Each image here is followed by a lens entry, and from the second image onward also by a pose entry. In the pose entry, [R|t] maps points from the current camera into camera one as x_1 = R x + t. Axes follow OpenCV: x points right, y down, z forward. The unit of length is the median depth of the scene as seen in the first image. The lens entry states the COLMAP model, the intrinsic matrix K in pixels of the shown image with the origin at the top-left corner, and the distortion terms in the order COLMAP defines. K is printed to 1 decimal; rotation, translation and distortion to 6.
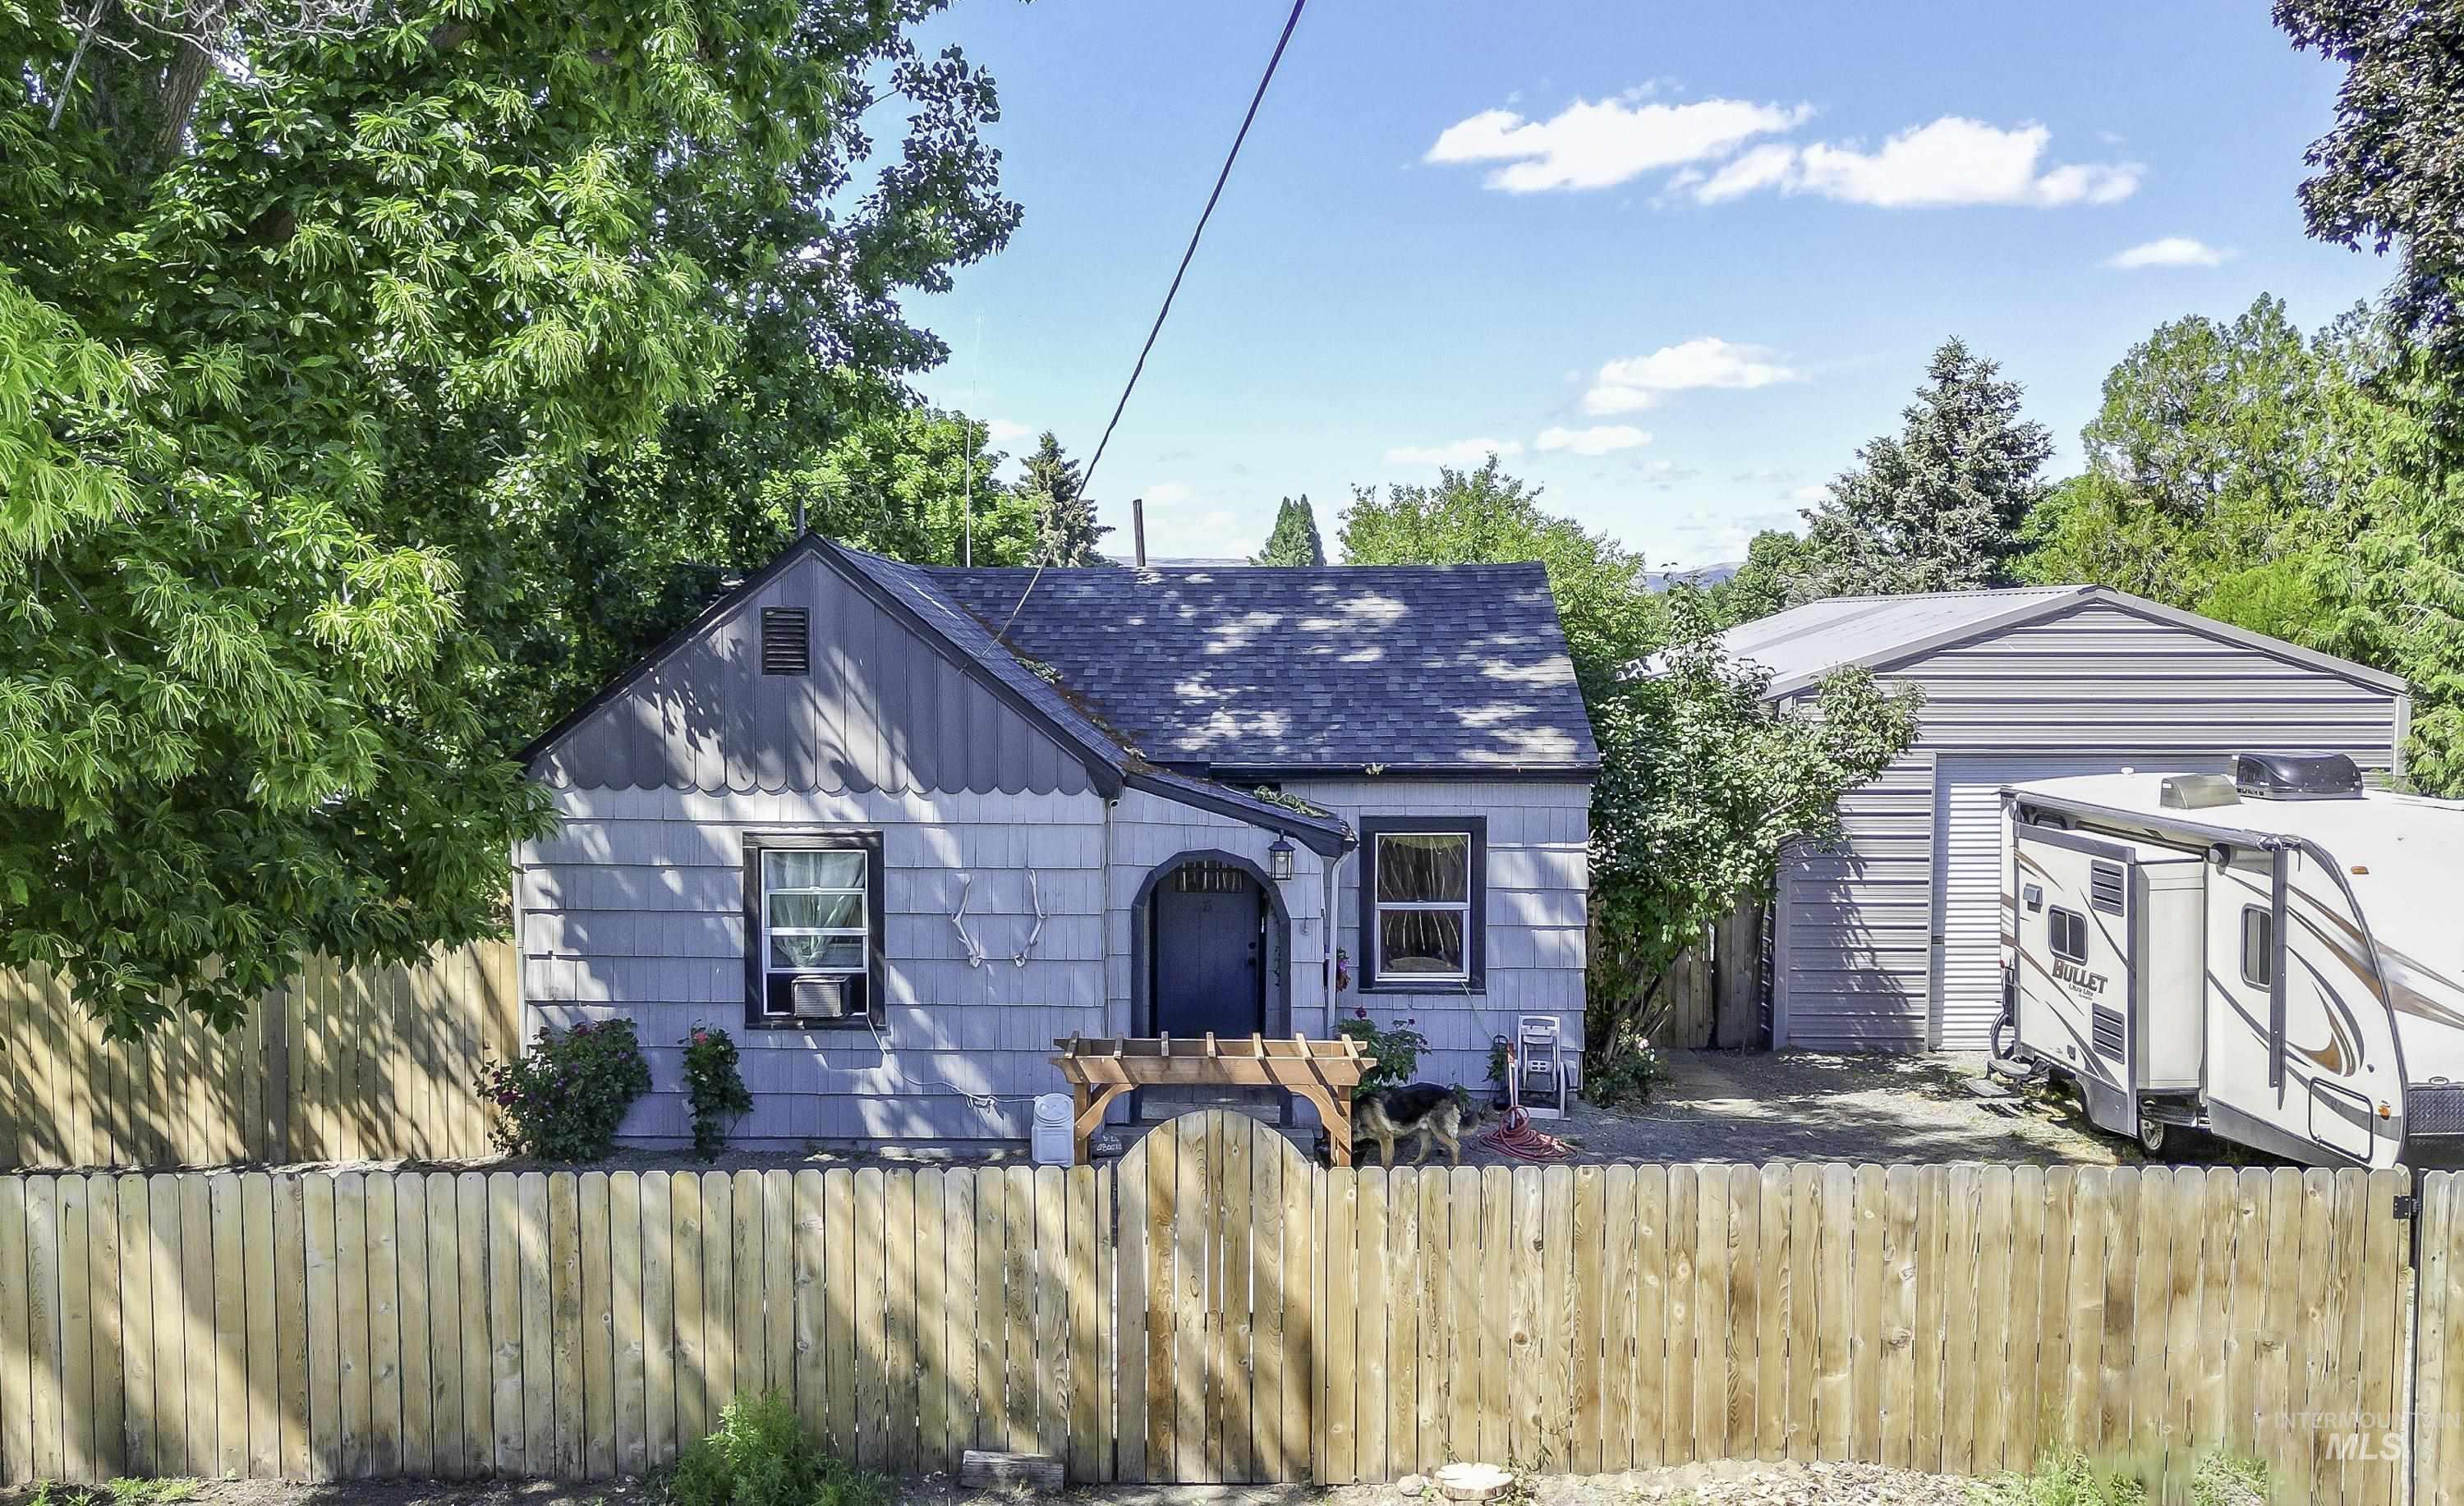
lens RADIAL K [[2168.0, 0, 1188.4], [0, 2168.0, 839.7], [0, 0, 1]] dist [0.096144, -0.079576]
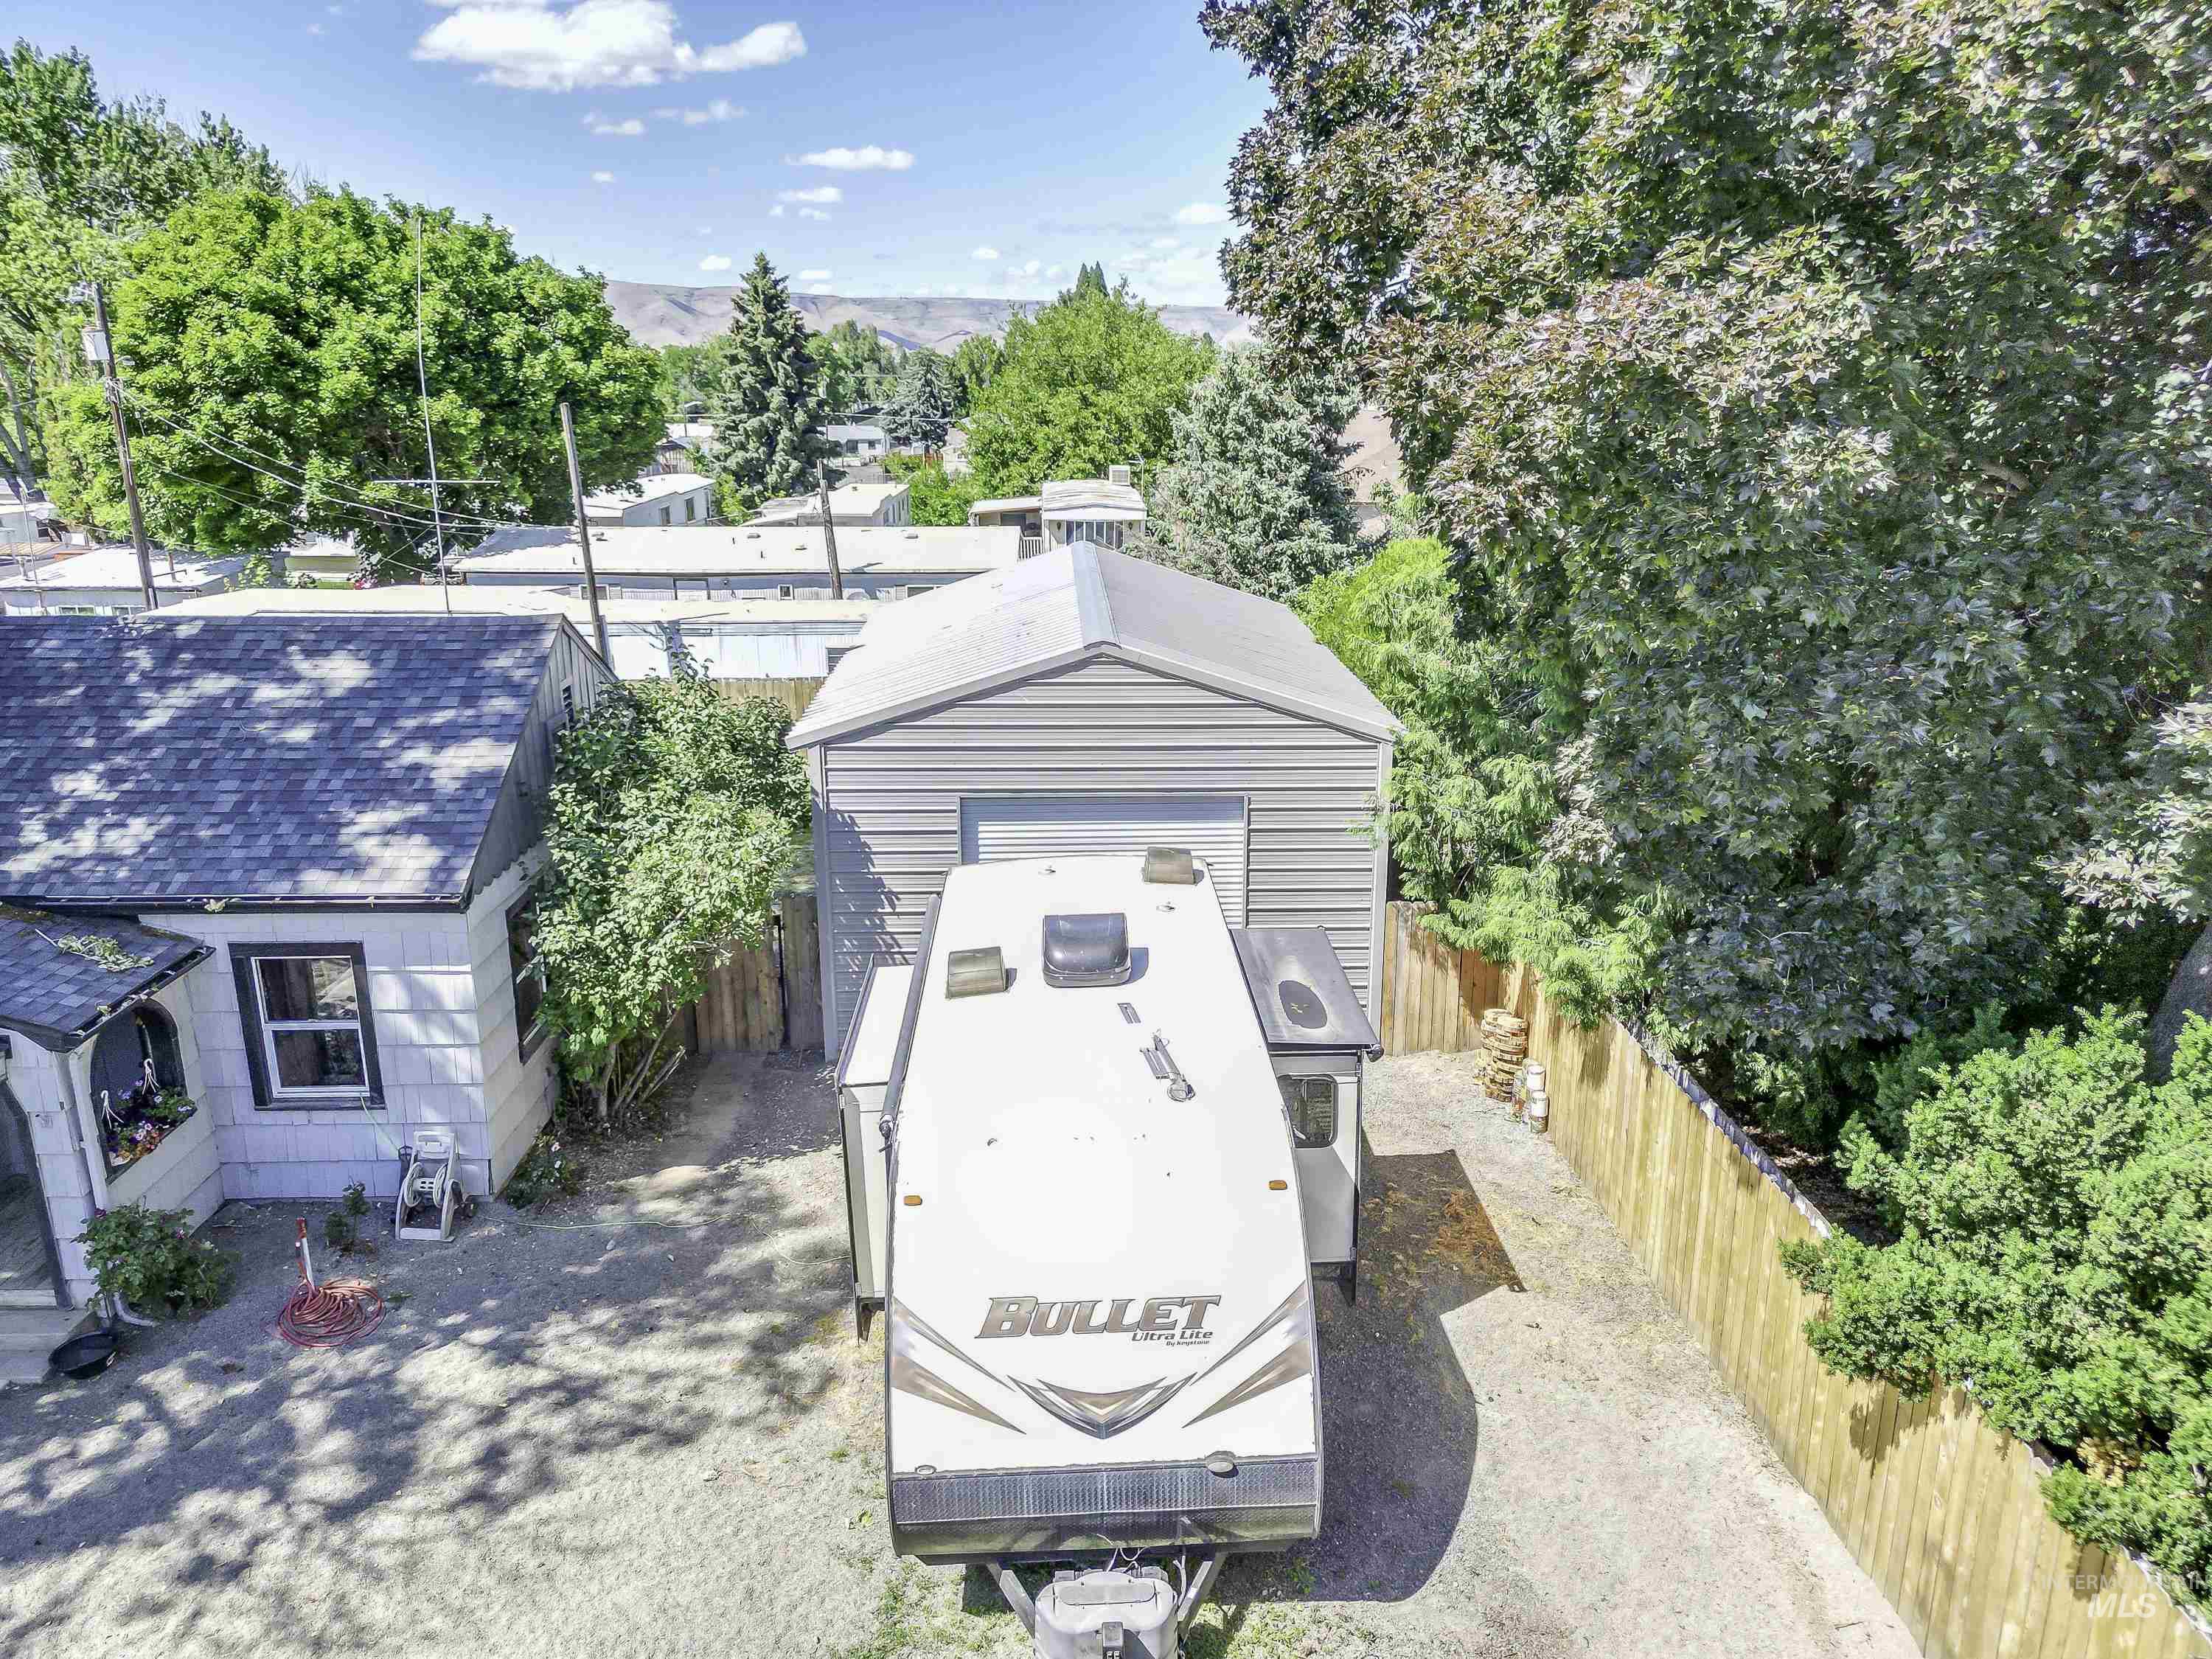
lens RADIAL K [[1541.9, 0, 1107.5], [0, 1541.9, 834.4], [0, 0, 1]] dist [0.081763, -0.052218]
pose [[0.999141, -0.009556, 0.040329, 0.447373], [0.001316, 0.979881, 0.199579, -0.199815], [-0.041425, -0.199355, 0.979051, 0.306708]]
